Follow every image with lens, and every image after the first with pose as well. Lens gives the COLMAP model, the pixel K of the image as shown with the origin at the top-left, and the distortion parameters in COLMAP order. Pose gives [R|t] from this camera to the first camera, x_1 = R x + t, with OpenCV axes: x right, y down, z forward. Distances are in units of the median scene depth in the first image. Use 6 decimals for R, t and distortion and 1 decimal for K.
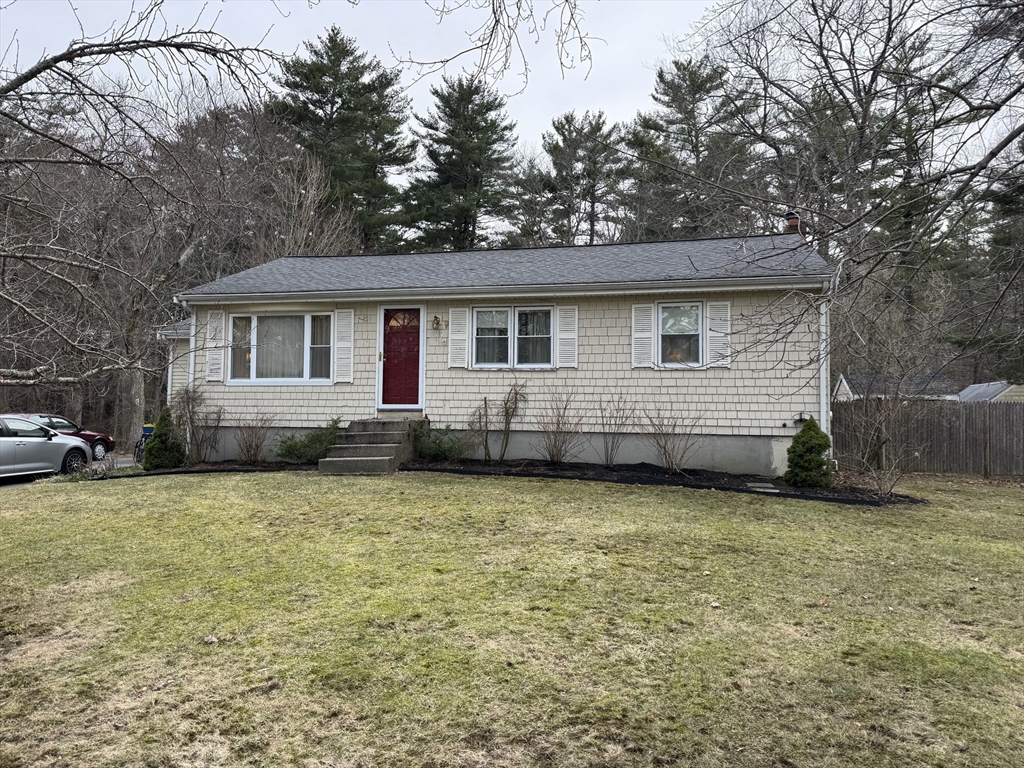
lens RADIAL K [[730.3, 0, 512.2], [0, 730.3, 382.4], [0, 0, 1]] dist [0.047548, -0.005018]
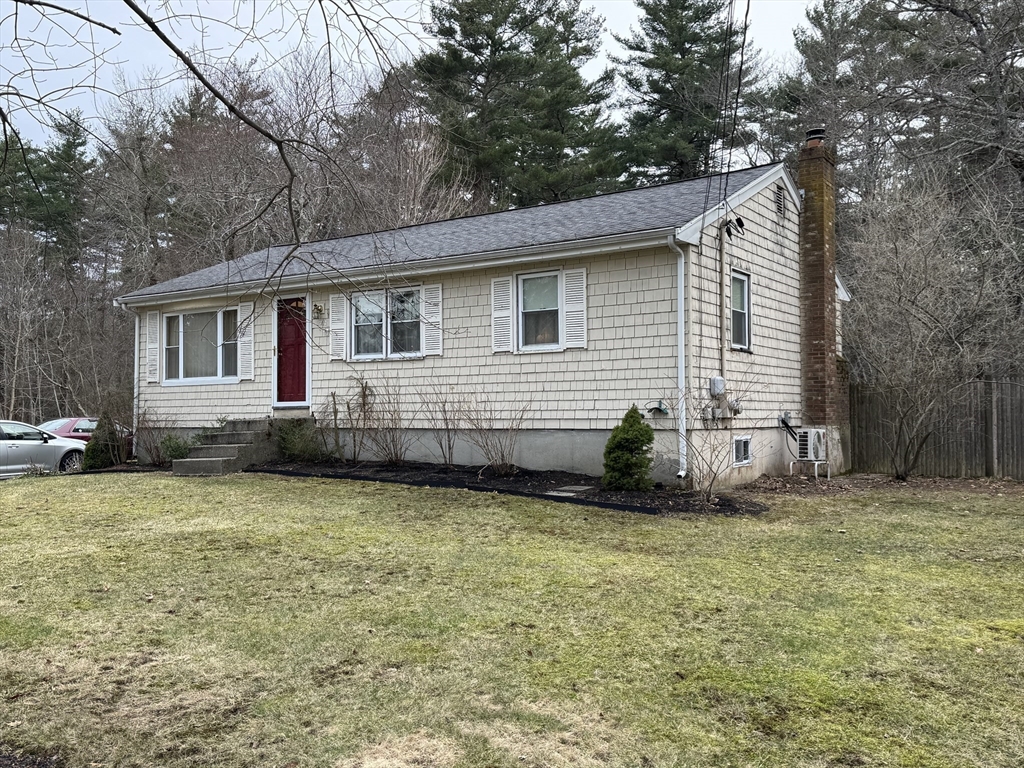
lens RADIAL K [[920.3, 0, 512.6], [0, 920.3, 386.8], [0, 0, 1]] dist [0.059518, -0.000207]
pose [[0.932940, -0.030029, -0.358776, 0.531860], [0.037370, 0.999210, 0.013544, 0.005766], [0.358086, -0.026043, 0.933325, 0.001374]]
